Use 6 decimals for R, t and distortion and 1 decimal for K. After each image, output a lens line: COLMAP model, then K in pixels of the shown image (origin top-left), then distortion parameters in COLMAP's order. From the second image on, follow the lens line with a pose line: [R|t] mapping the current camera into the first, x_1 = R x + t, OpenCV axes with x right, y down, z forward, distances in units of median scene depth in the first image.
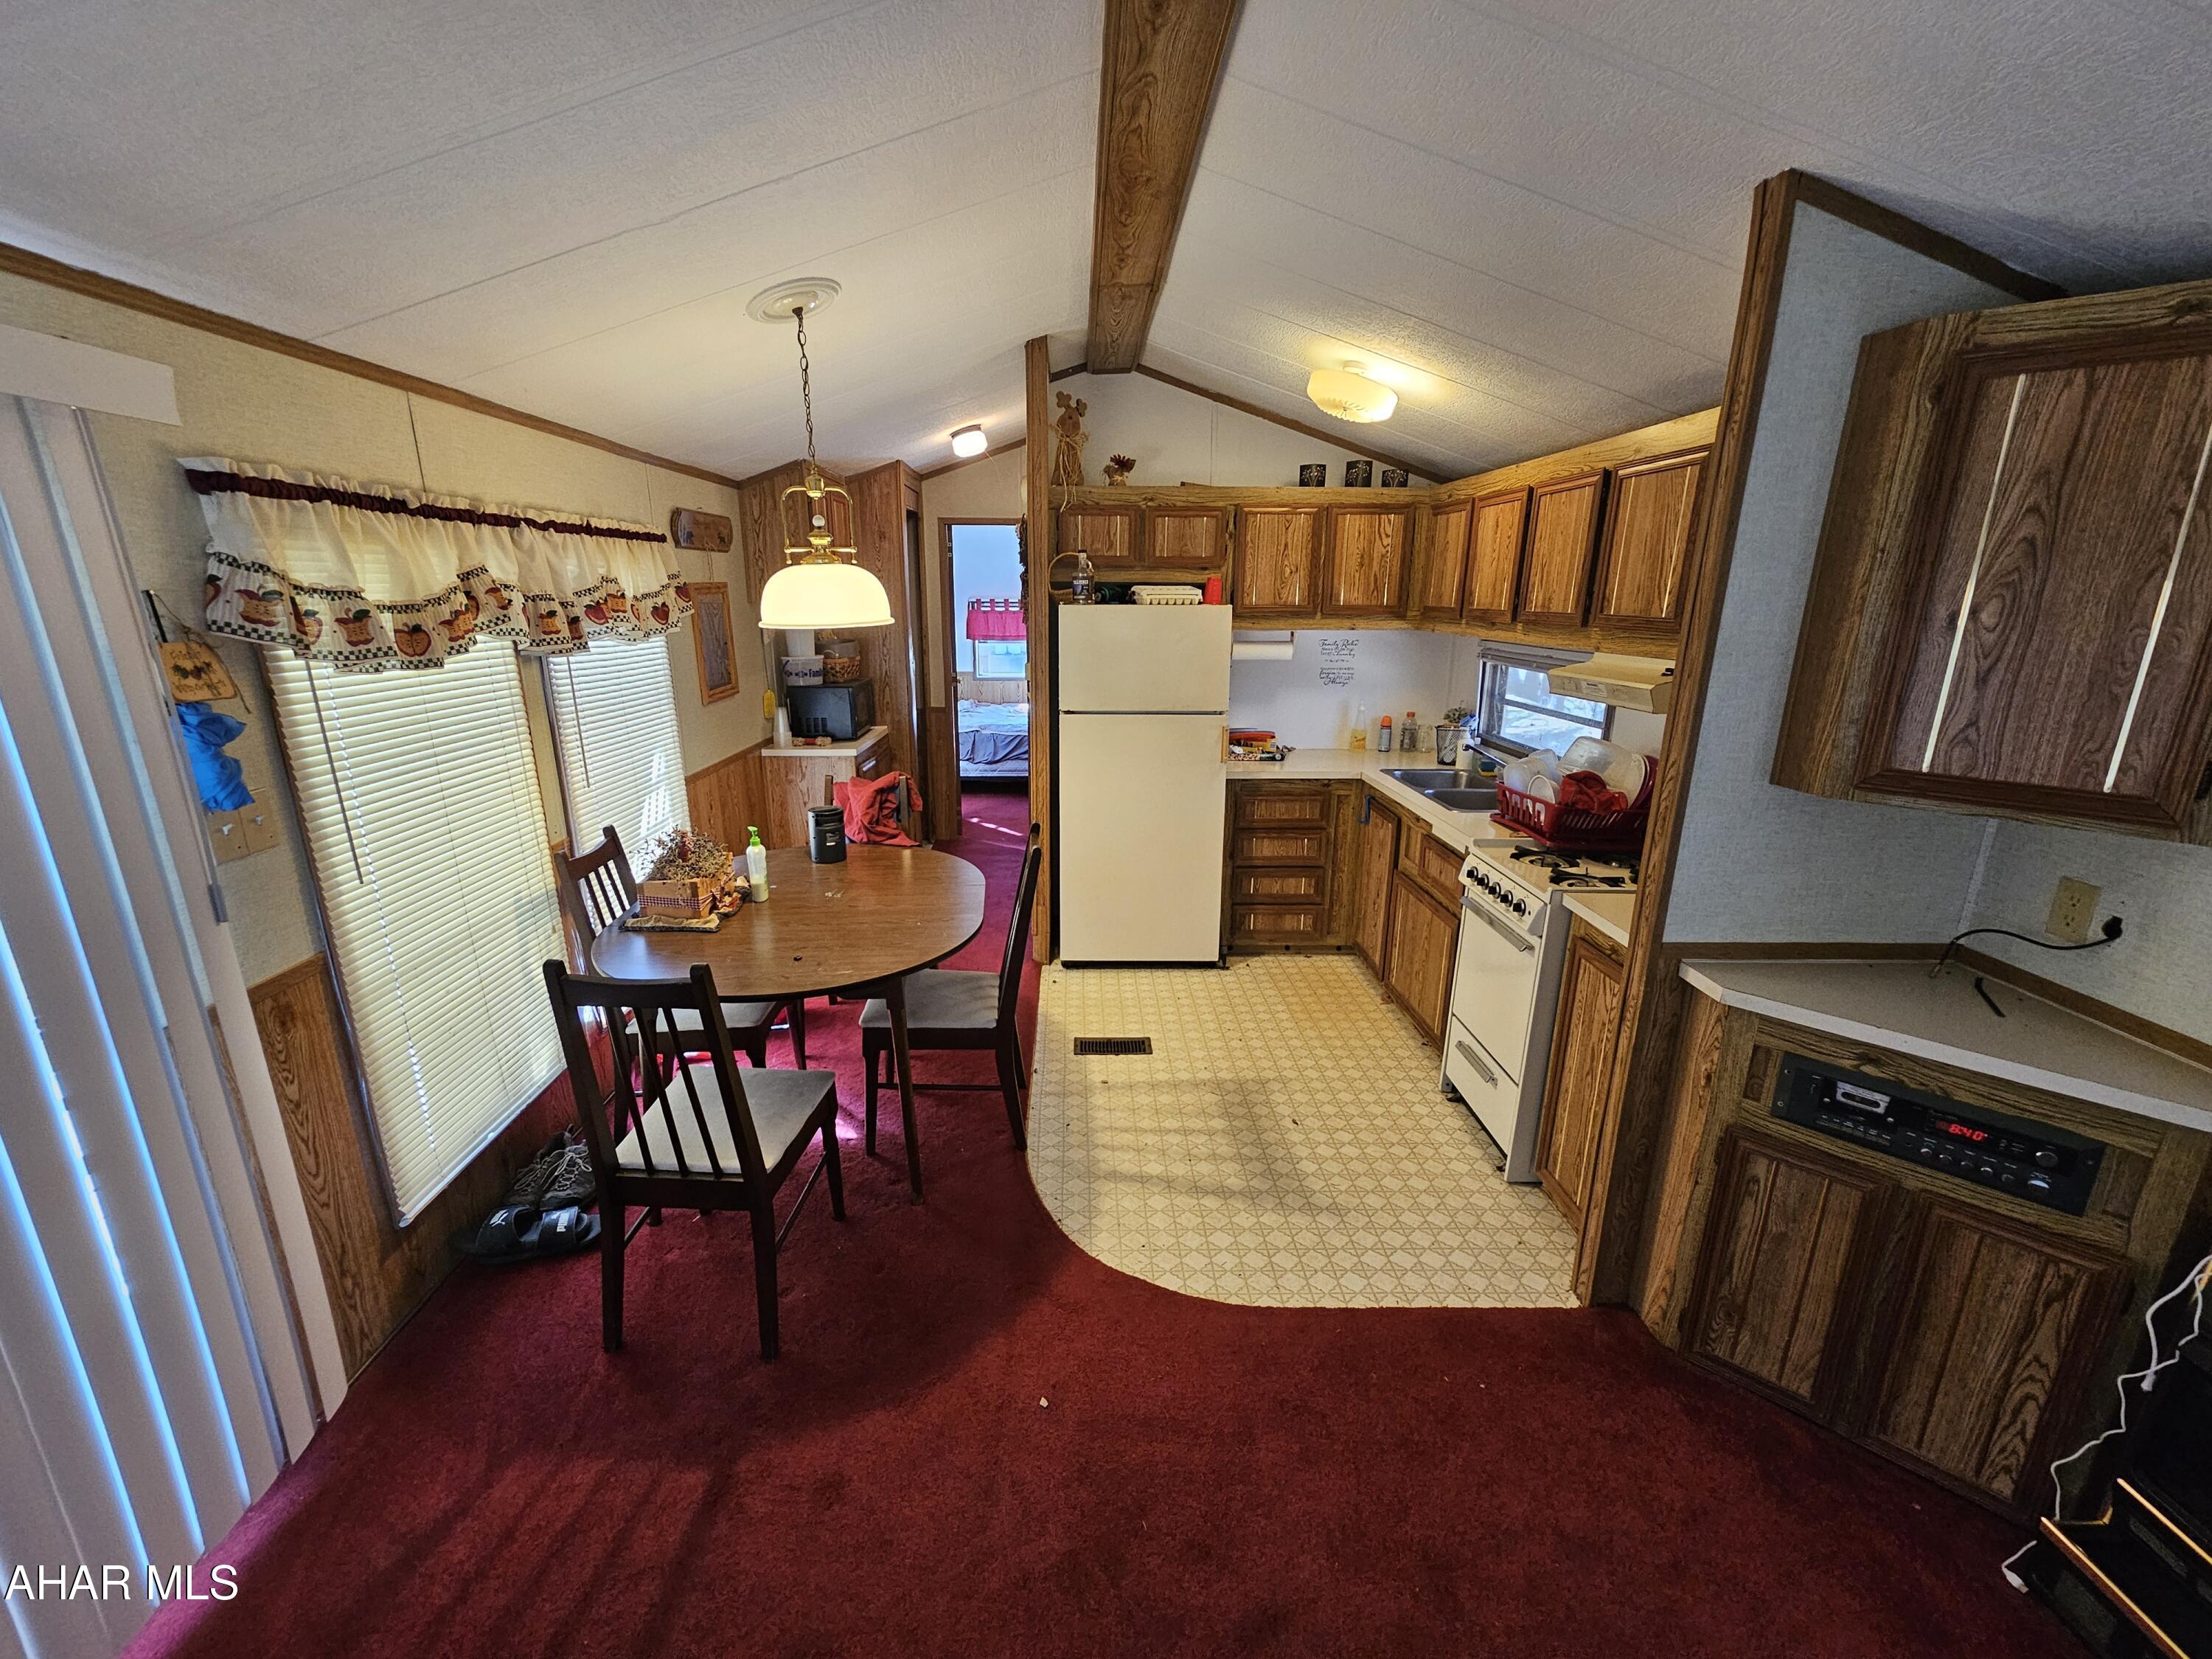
lens RADIAL K [[900.2, 0, 1097.7], [0, 900.2, 833.6], [0, 0, 1]] dist [-0.002446, 0.000304]
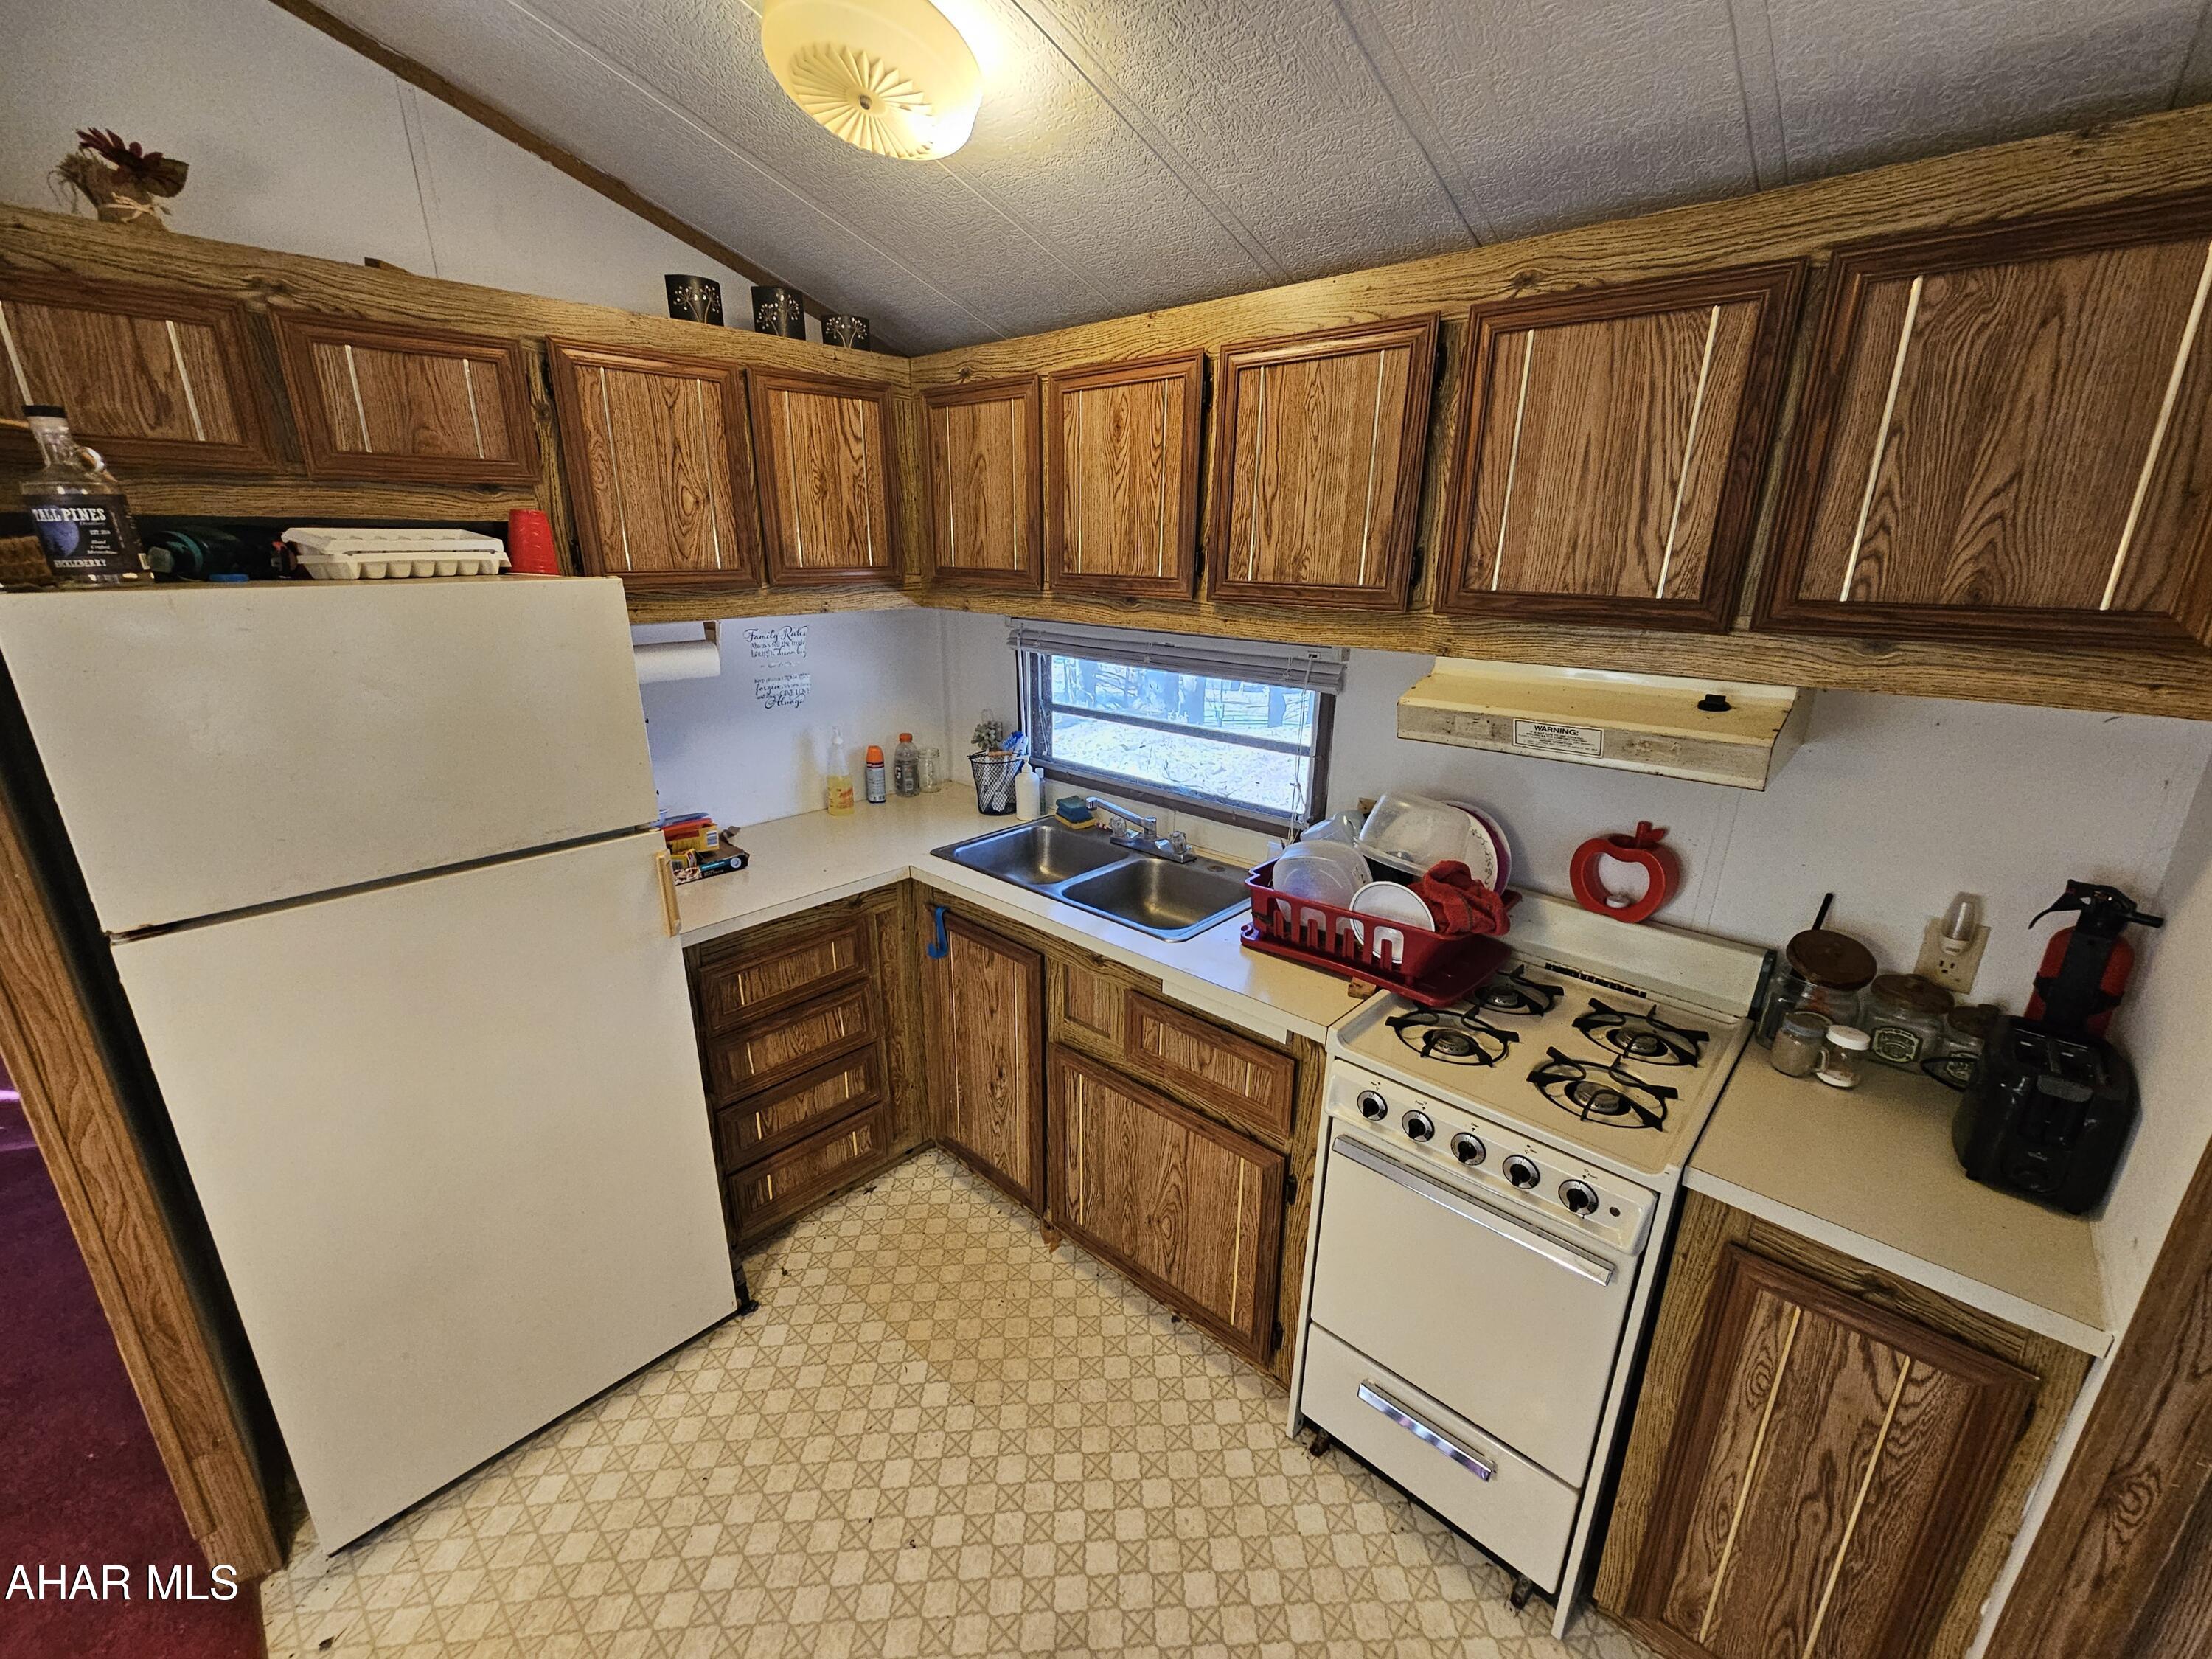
lens RADIAL K [[900.2, 0, 1094.2], [0, 900.2, 833.7], [0, 0, 1]] dist [-0.002446, 0.000304]
pose [[0.698252, -0.221163, 0.680831, -0.006847], [0.181460, 0.974698, 0.130520, -0.140704], [-0.692471, 0.032408, 0.720718, 0.508793]]
